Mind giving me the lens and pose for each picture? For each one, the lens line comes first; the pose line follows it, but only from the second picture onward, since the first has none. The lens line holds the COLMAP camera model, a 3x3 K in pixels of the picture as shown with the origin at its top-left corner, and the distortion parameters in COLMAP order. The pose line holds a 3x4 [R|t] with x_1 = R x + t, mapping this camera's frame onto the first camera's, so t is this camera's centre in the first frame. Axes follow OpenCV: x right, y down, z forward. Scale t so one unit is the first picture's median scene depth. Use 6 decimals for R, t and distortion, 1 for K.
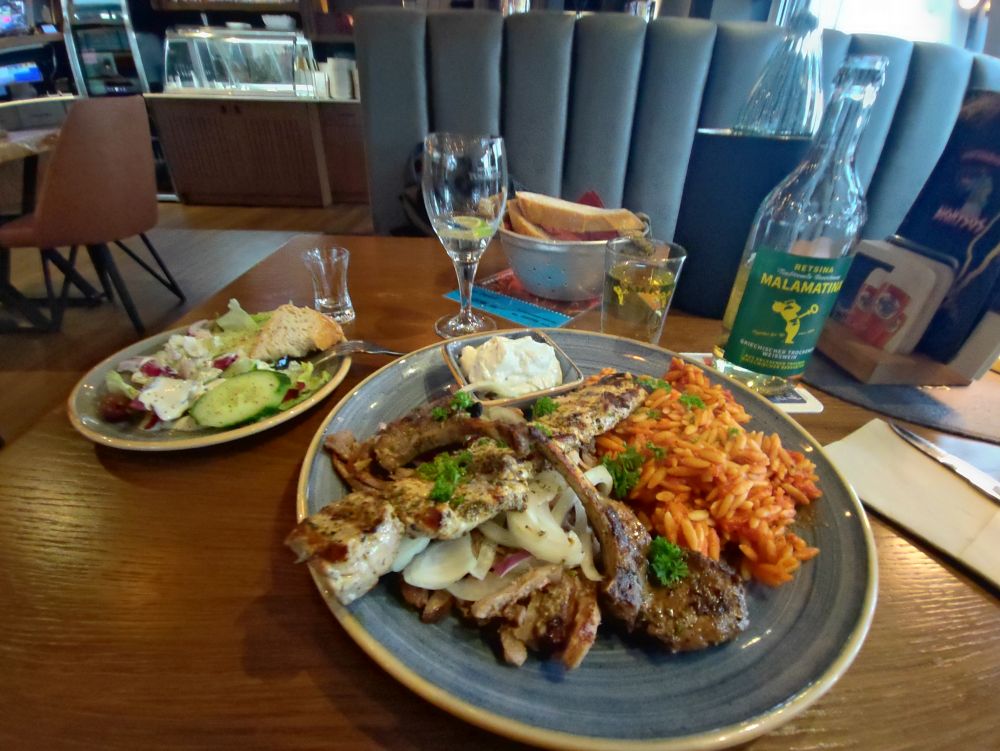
lens RADIAL K [[430.5, 0, 516.5], [0, 430.5, 375.0], [0, 0, 1]] dist [-0.004029, -0.016984]
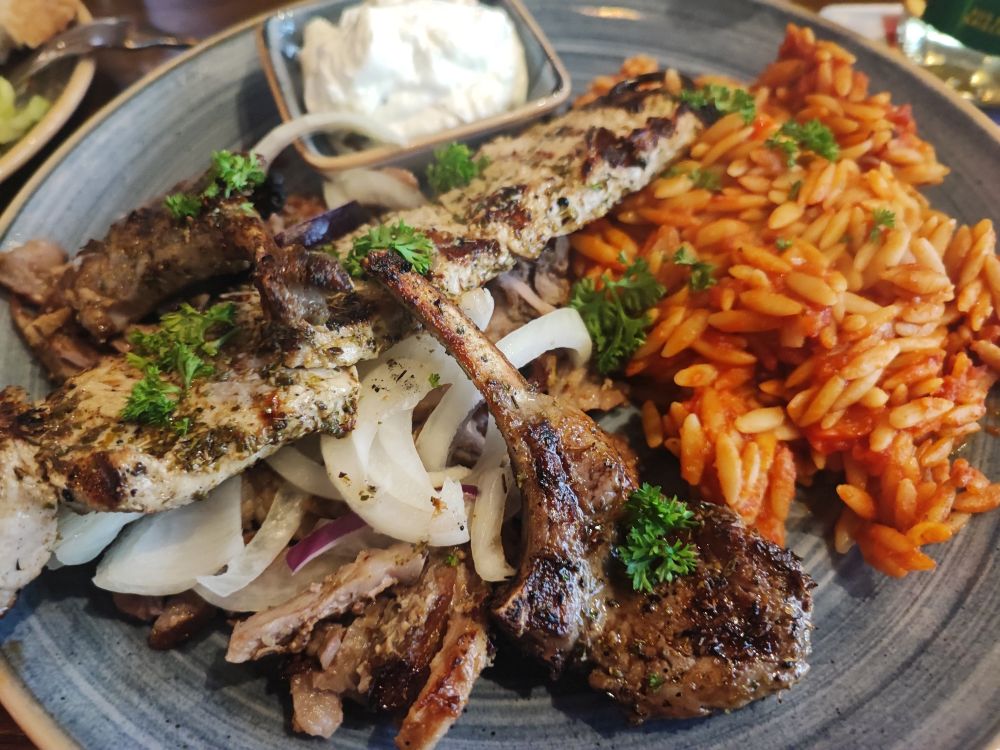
lens RADIAL K [[758.1, 0, 500.0], [0, 758.1, 390.2], [0, 0, 1]] dist [-0.037875, 0.012196]
pose [[0.996935, -0.015743, -0.076637, 0.198719], [0.045306, 0.914758, 0.401453, -0.031741], [0.063784, -0.403695, 0.912668, 0.253693]]
